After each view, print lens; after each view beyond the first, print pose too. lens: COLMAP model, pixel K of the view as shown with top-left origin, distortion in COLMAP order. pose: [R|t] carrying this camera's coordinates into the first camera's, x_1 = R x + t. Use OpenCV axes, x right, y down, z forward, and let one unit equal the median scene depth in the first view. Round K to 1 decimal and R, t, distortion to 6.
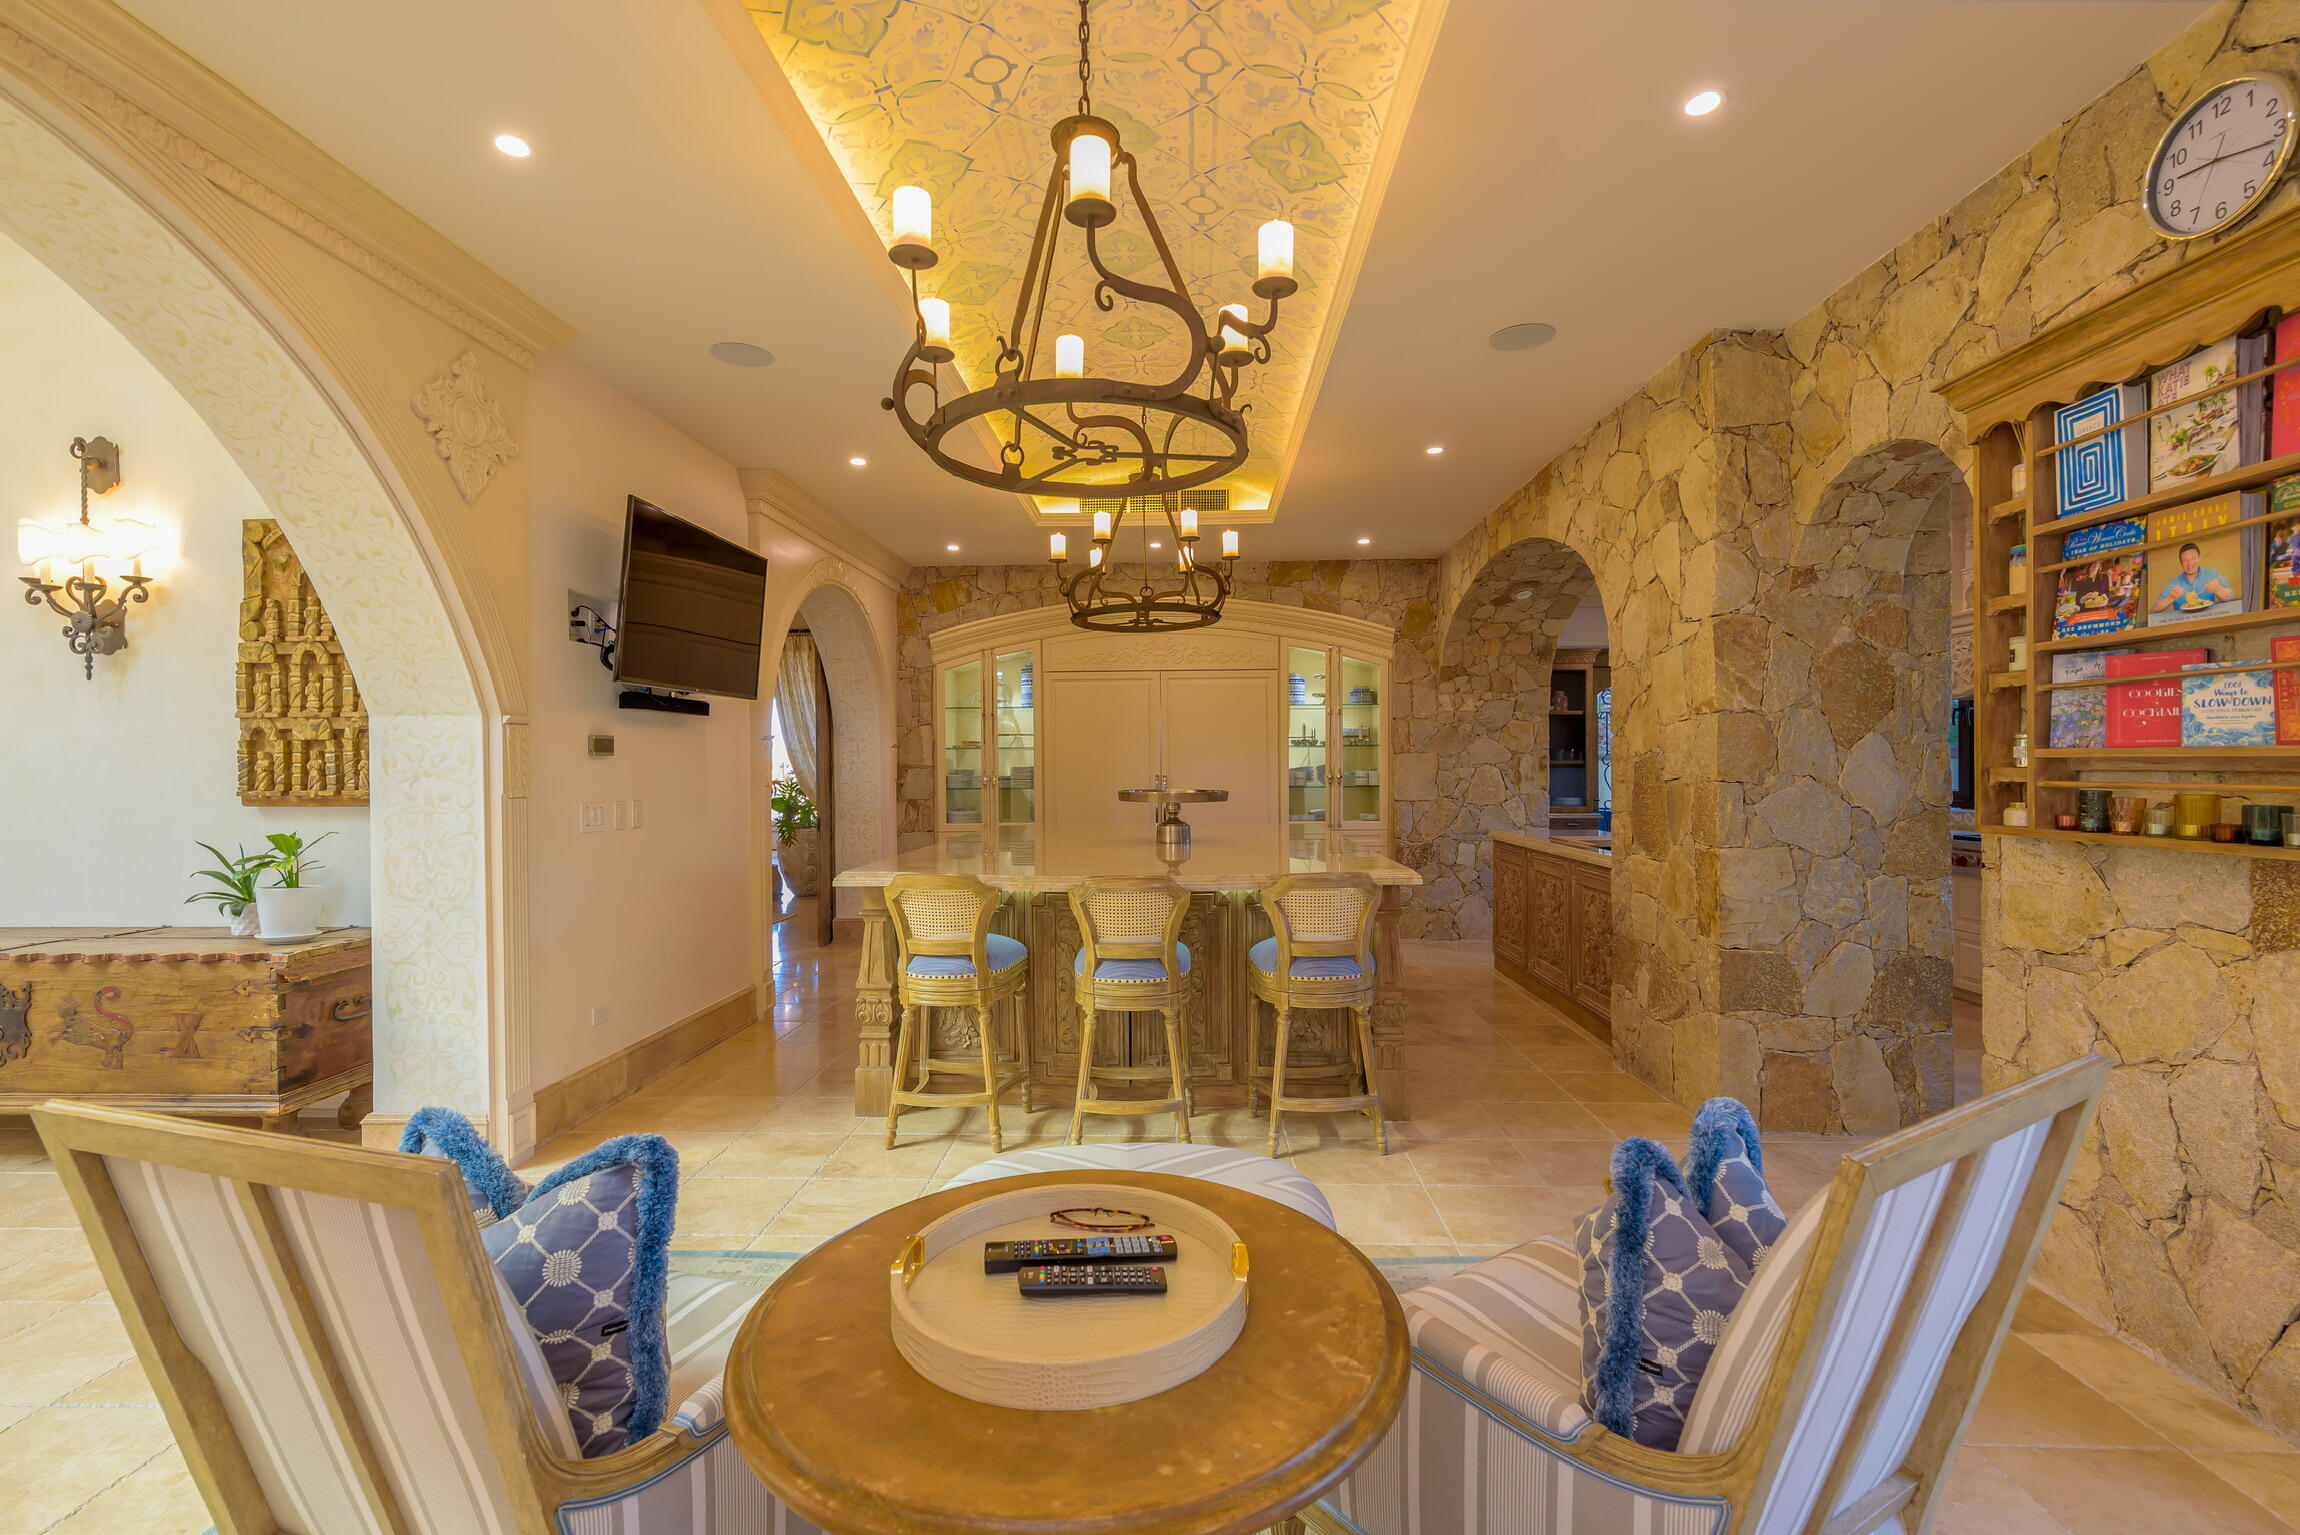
lens RADIAL K [[1010.1, 0, 1135.0], [0, 1010.1, 767.9], [0, 0, 1]] dist [0.001505, -0.000574]
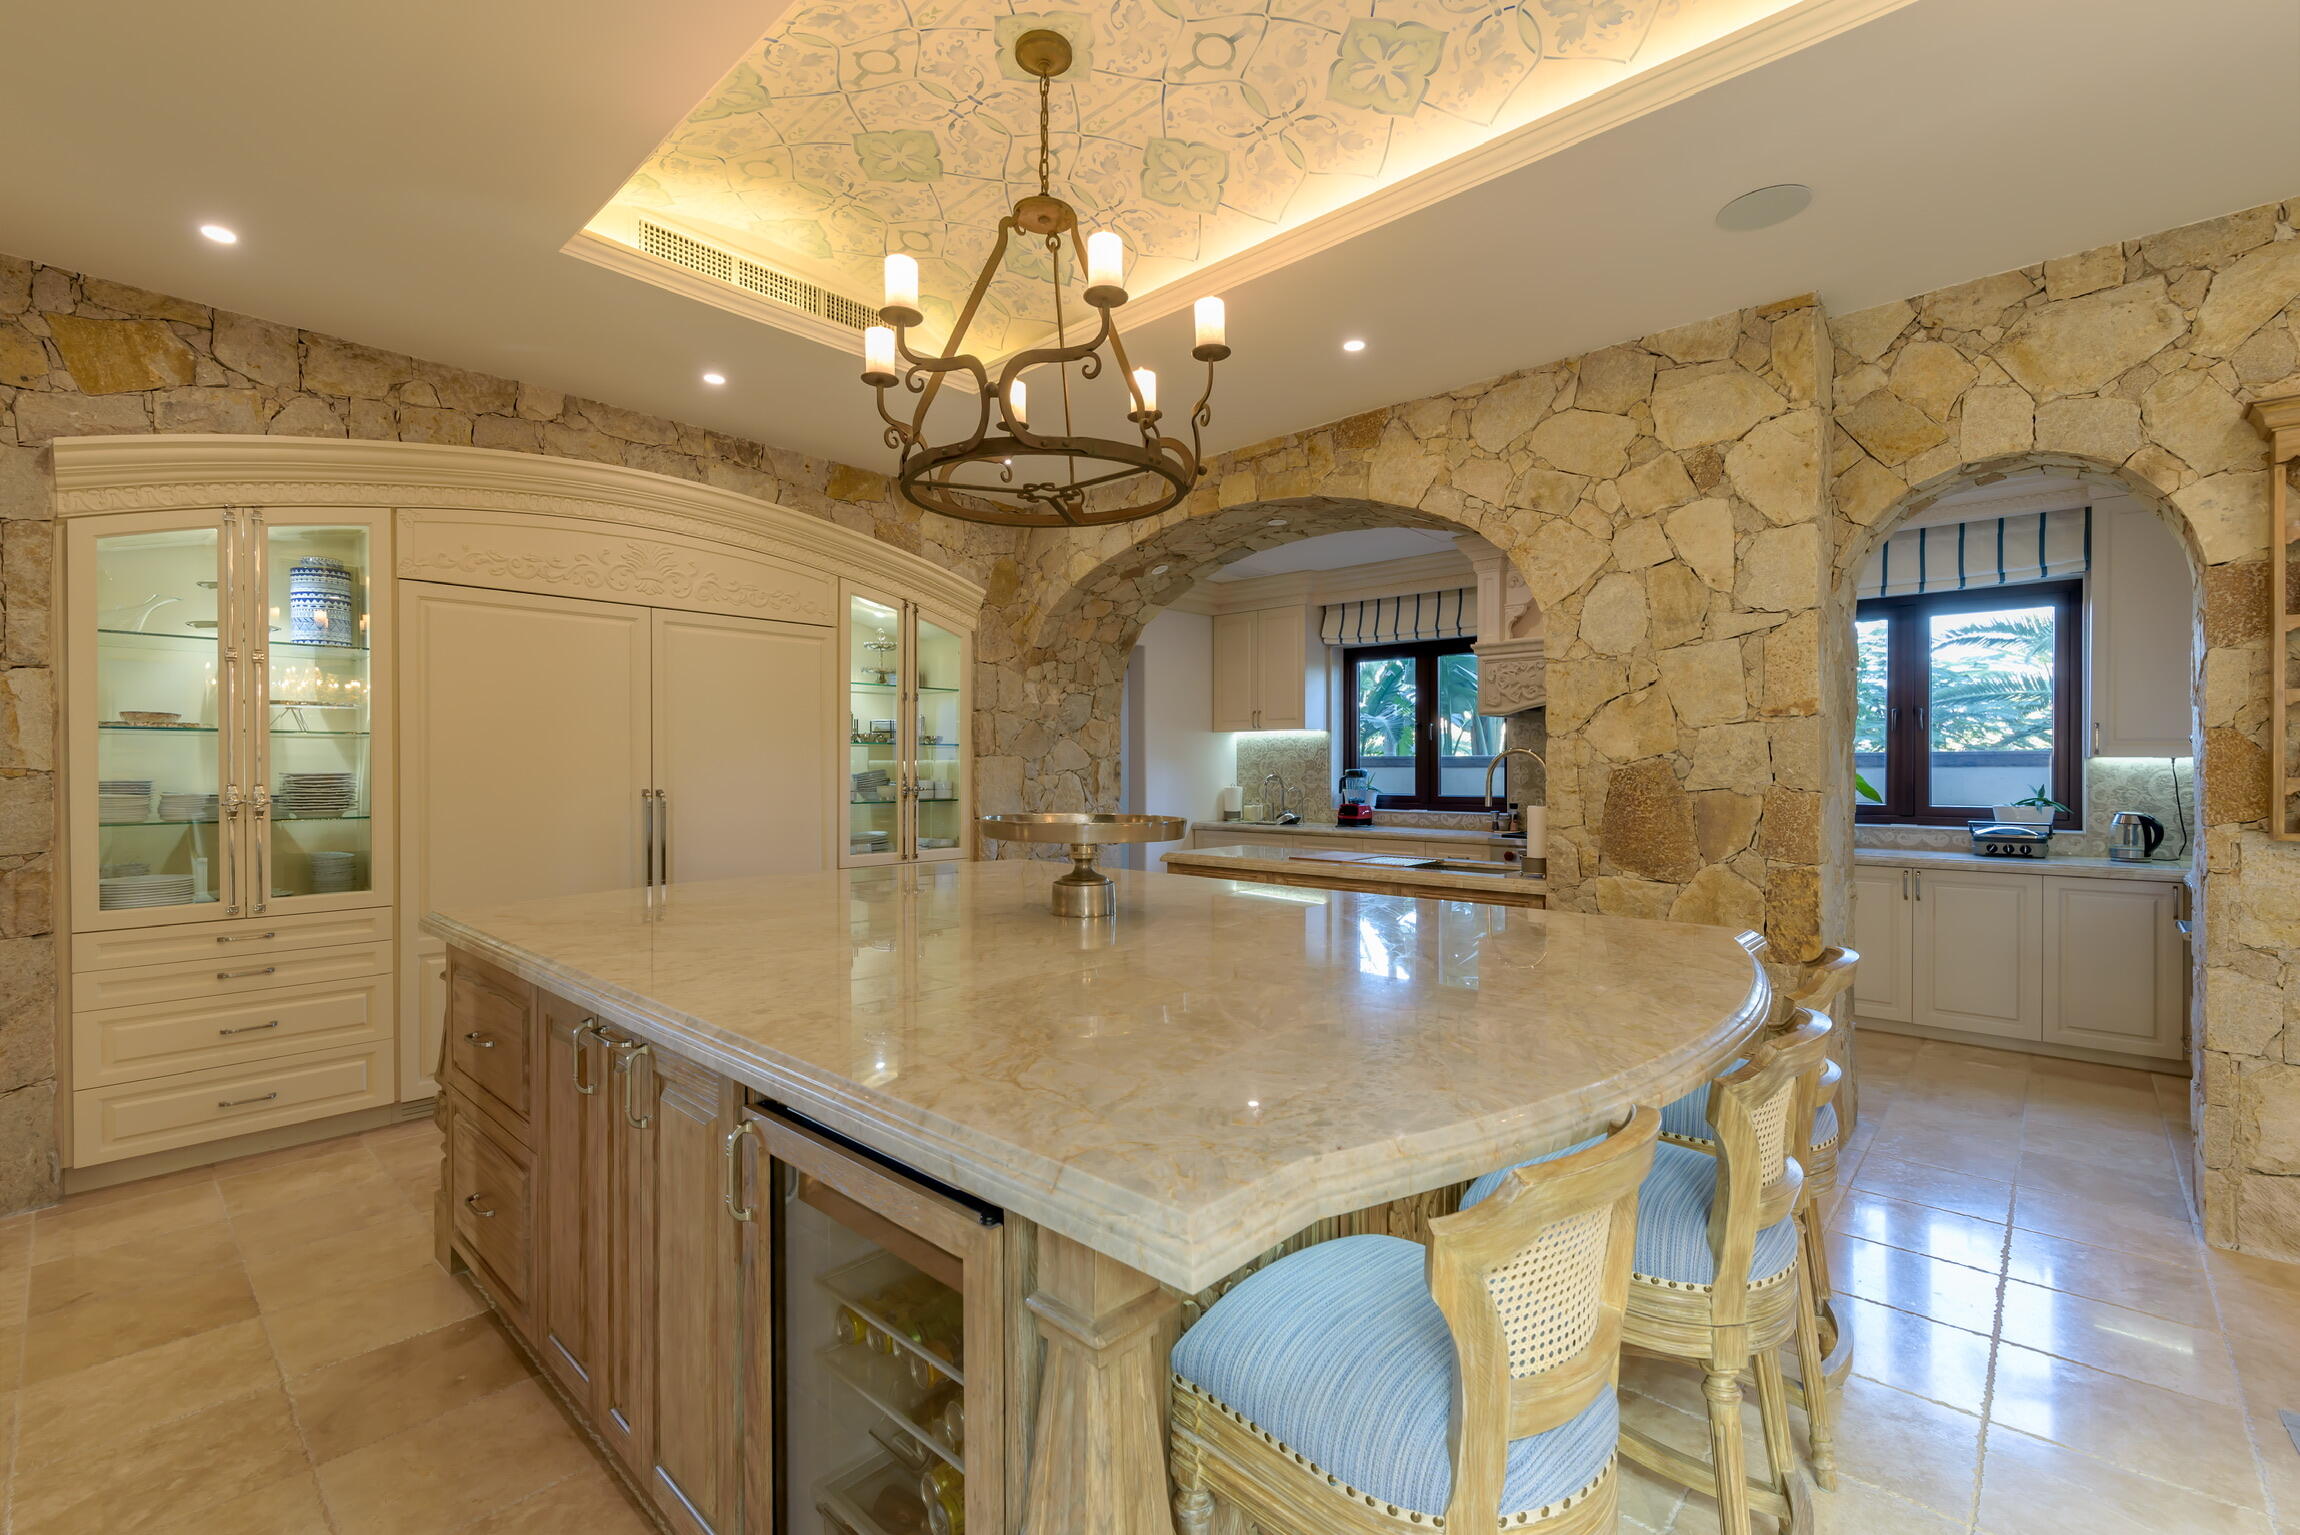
lens RADIAL K [[1010.1, 0, 1156.2], [0, 1010.1, 766.3], [0, 0, 1]] dist [0.001505, -0.000574]
pose [[0.635869, 0.006911, 0.771766, -0.237722], [-0.000694, 0.999965, -0.008382, -0.000829], [-0.771797, 0.004794, 0.635851, 0.424498]]
